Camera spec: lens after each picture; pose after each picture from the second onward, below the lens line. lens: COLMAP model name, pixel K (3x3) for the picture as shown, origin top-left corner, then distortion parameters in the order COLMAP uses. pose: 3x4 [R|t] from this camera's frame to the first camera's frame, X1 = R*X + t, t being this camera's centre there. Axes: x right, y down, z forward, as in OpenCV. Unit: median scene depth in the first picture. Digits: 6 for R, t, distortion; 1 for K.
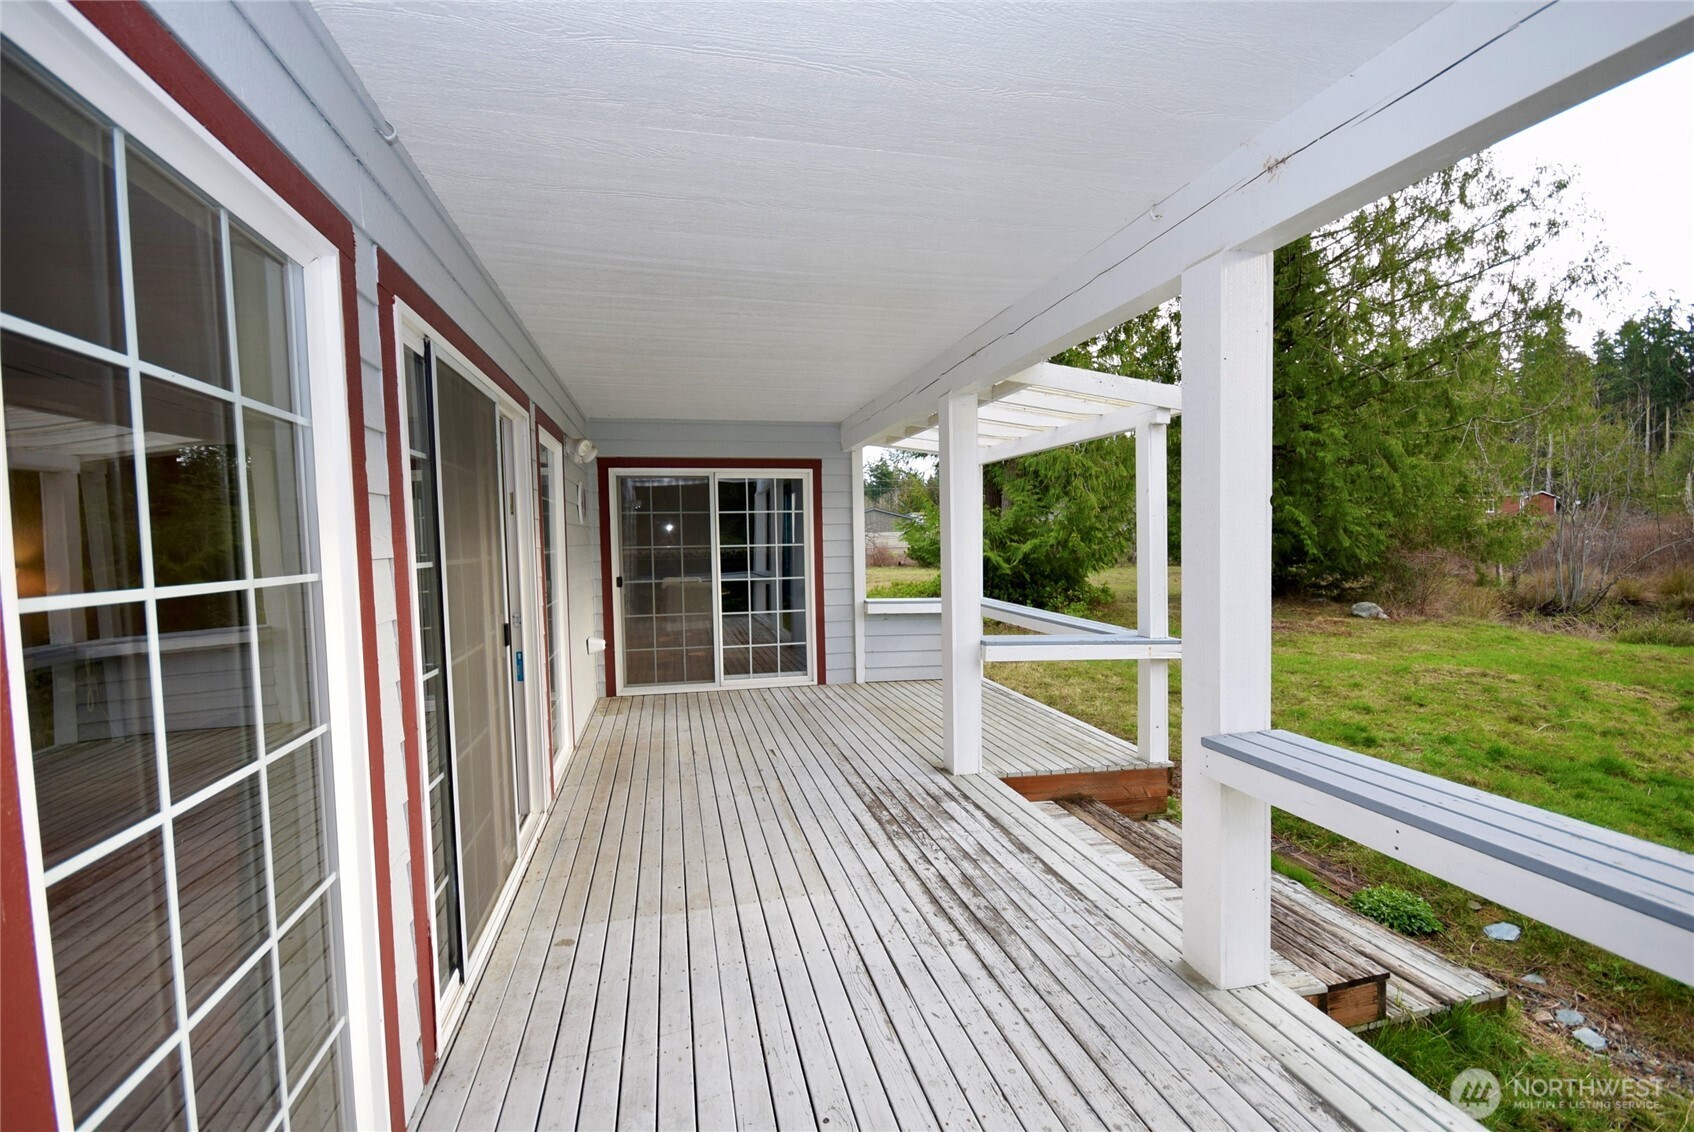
lens RADIAL K [[746.6, 0, 832.5], [0, 746.6, 570.7], [0, 0, 1]] dist [0.005340, -0.009153]
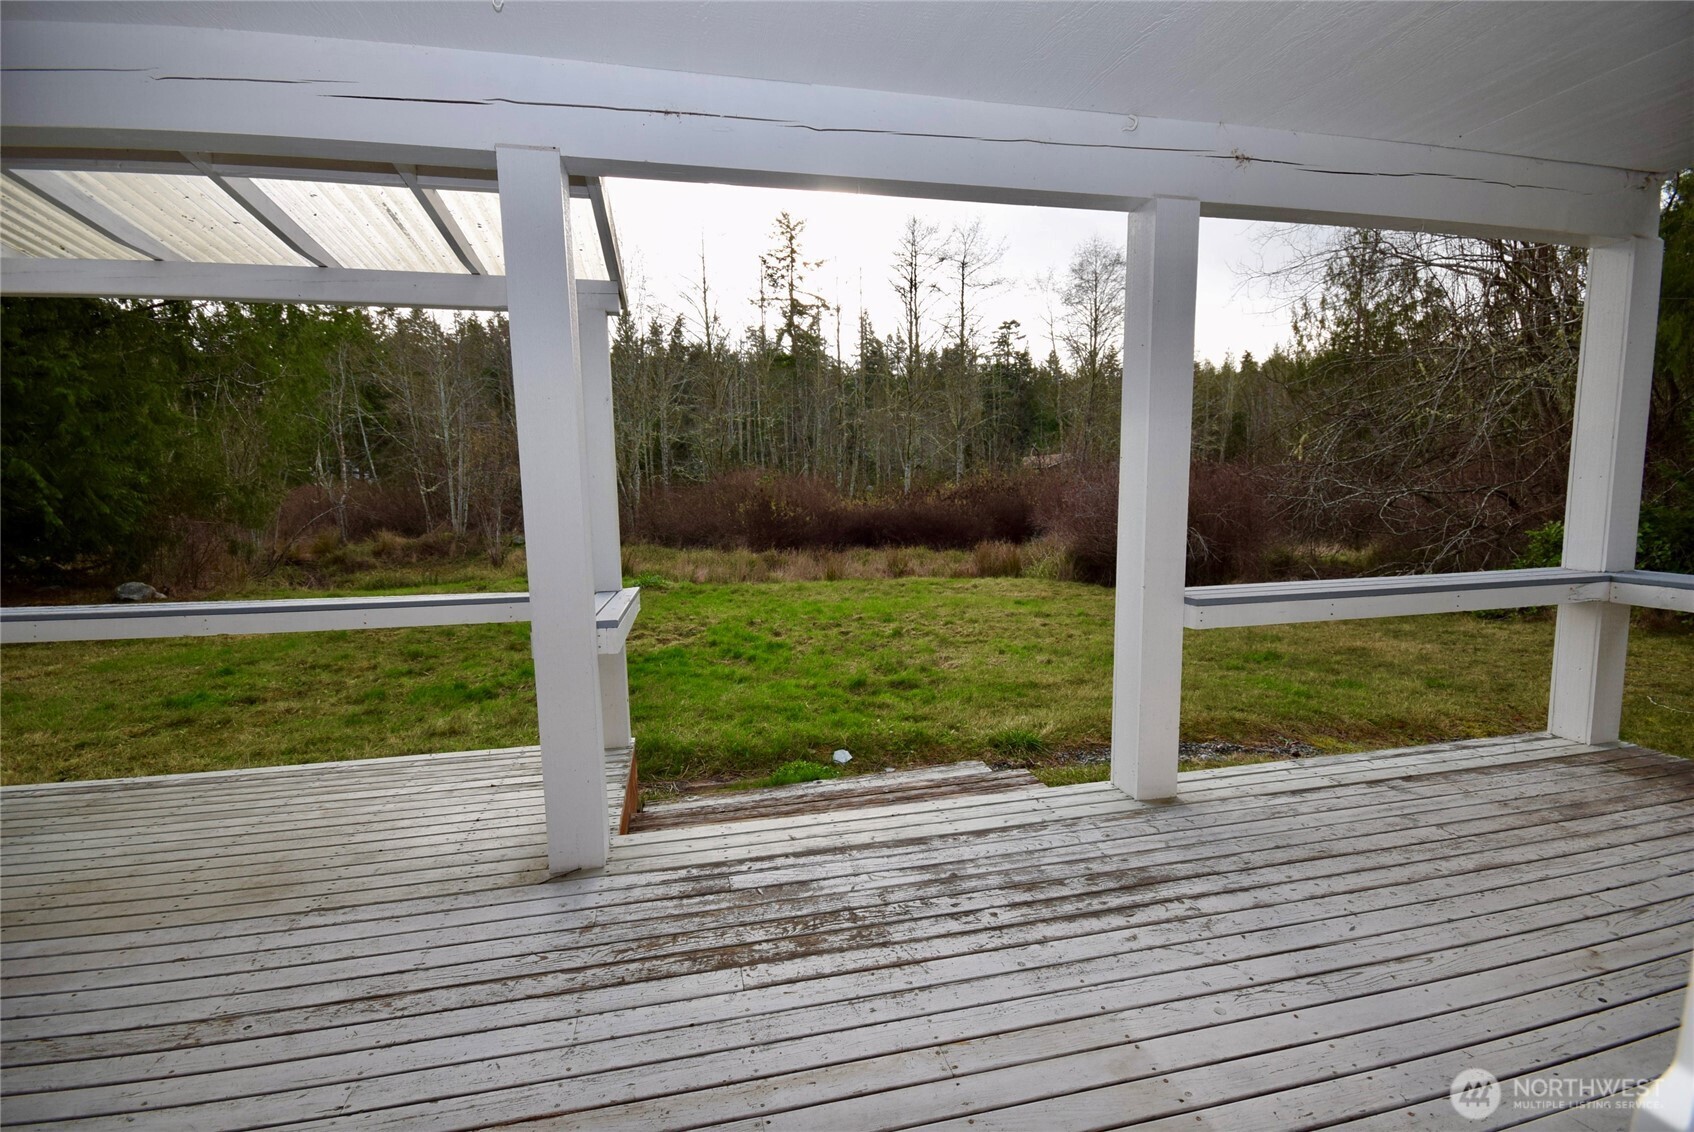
lens RADIAL K [[746.6, 0, 850.1], [0, 746.6, 572.0], [0, 0, 1]] dist [0.005340, -0.009153]
pose [[-0.003159, -0.093141, 0.995648, -0.378257], [0.062045, 0.993716, 0.093158, 0.014046], [-0.998068, 0.062069, 0.002640, 0.809444]]
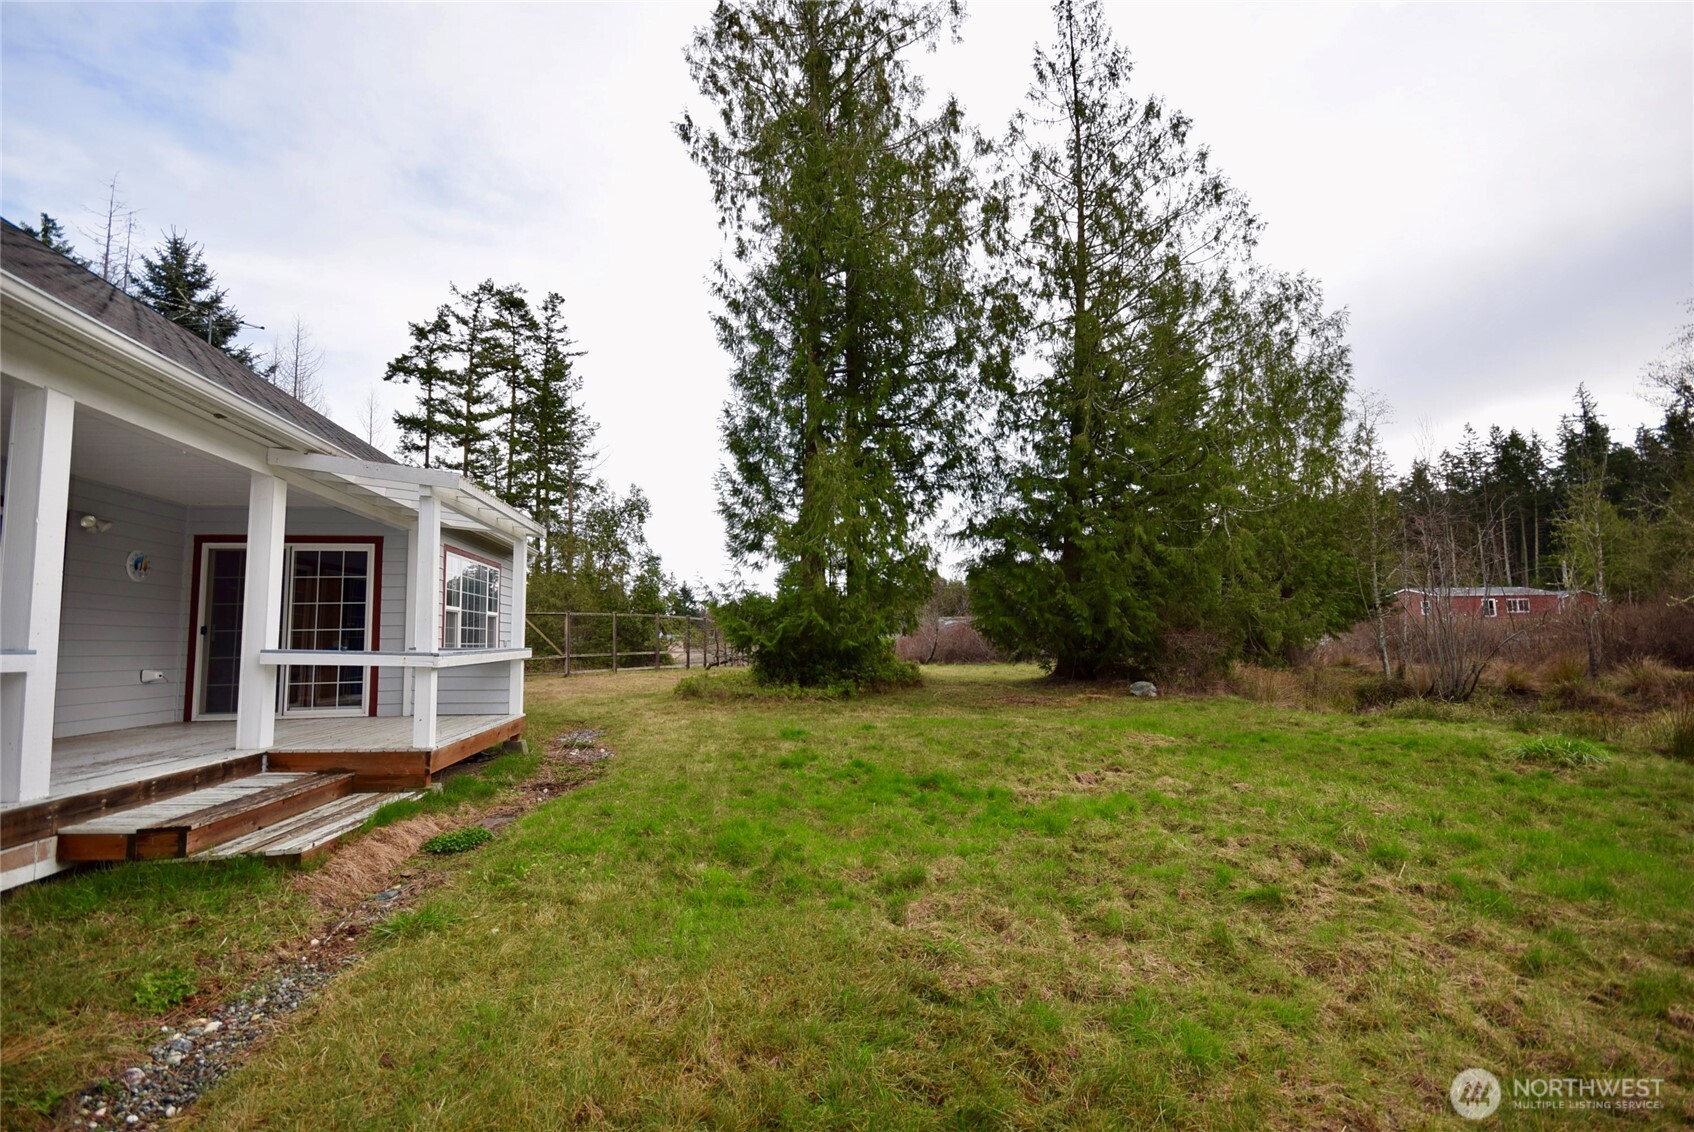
lens RADIAL K [[746.6, 0, 844.8], [0, 746.6, 566.9], [0, 0, 1]] dist [0.005340, -0.009153]
pose [[0.997318, -0.008880, -0.072644, 1.441988], [-0.002042, 0.988848, -0.148913, 0.151831], [0.073156, 0.148662, 0.986178, -0.314084]]
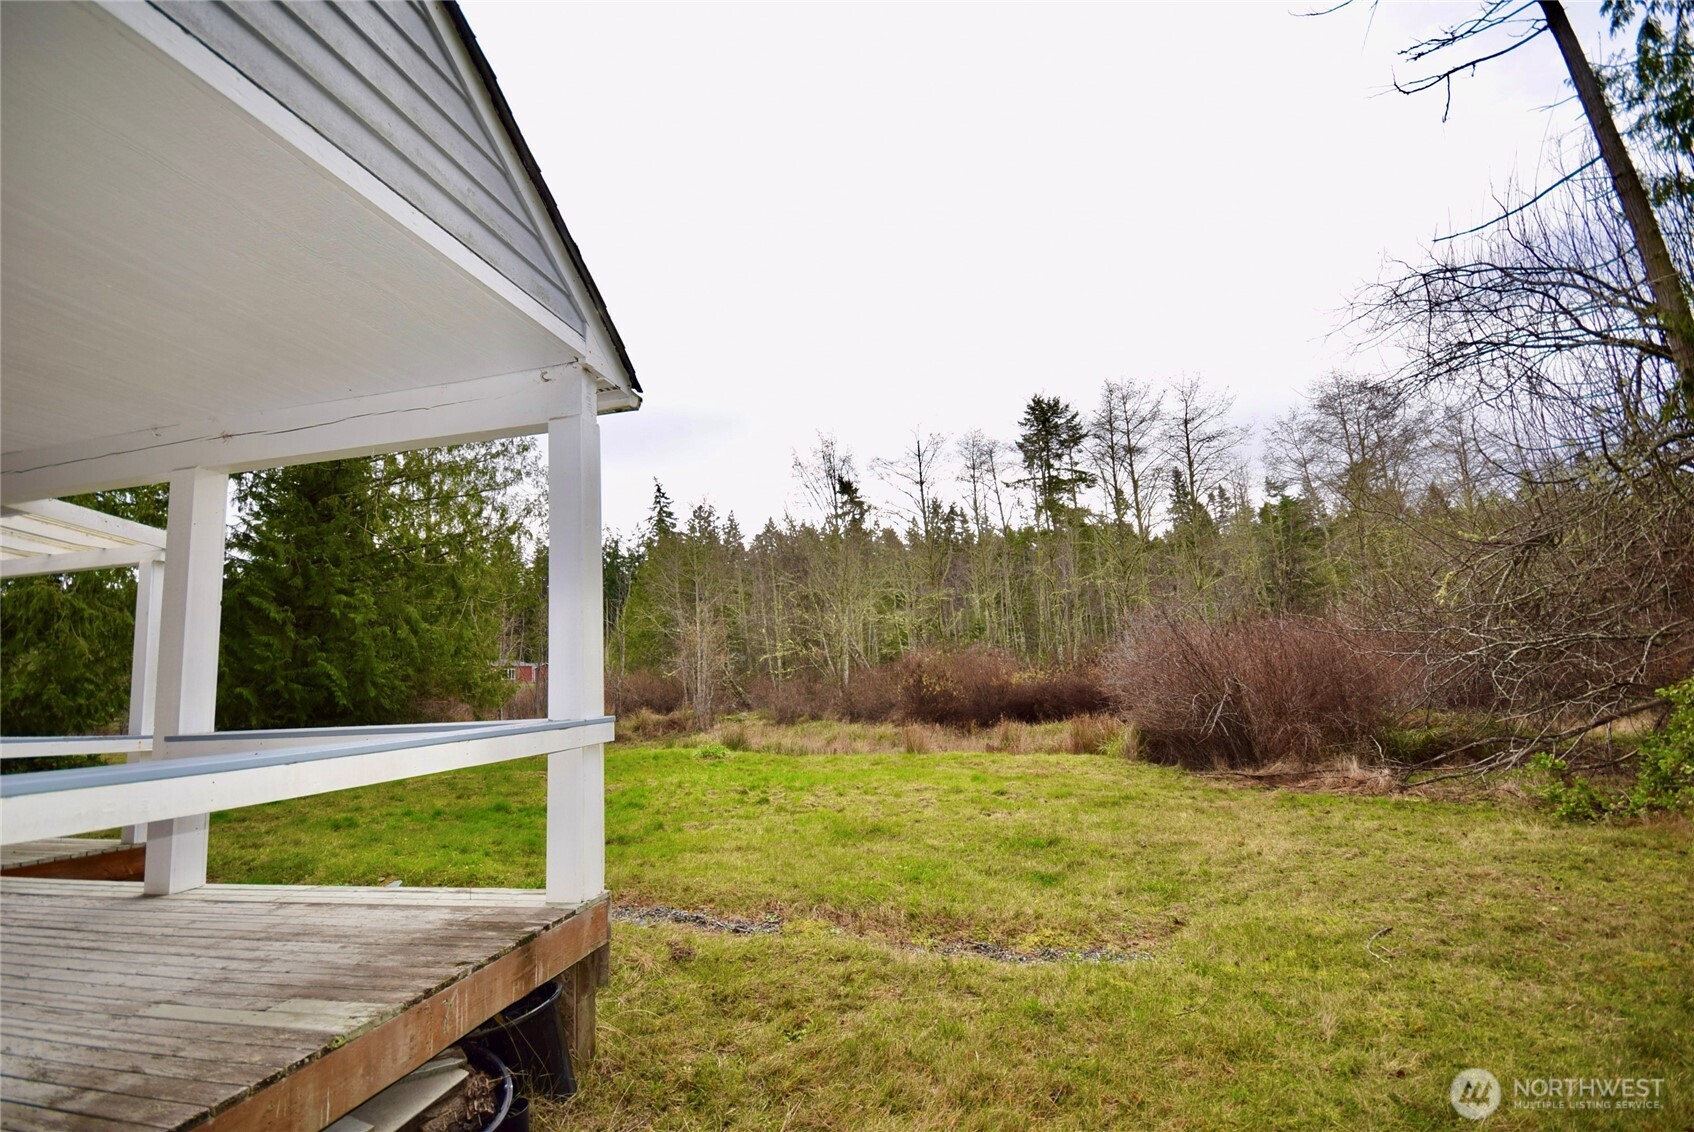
lens RADIAL K [[746.6, 0, 853.3], [0, 746.6, 579.5], [0, 0, 1]] dist [0.005340, -0.009153]
pose [[0.420328, 0.115785, 0.899955, -0.215413], [0.080181, 0.983206, -0.163945, 0.140586], [-0.903823, 0.141070, 0.403985, -0.594619]]
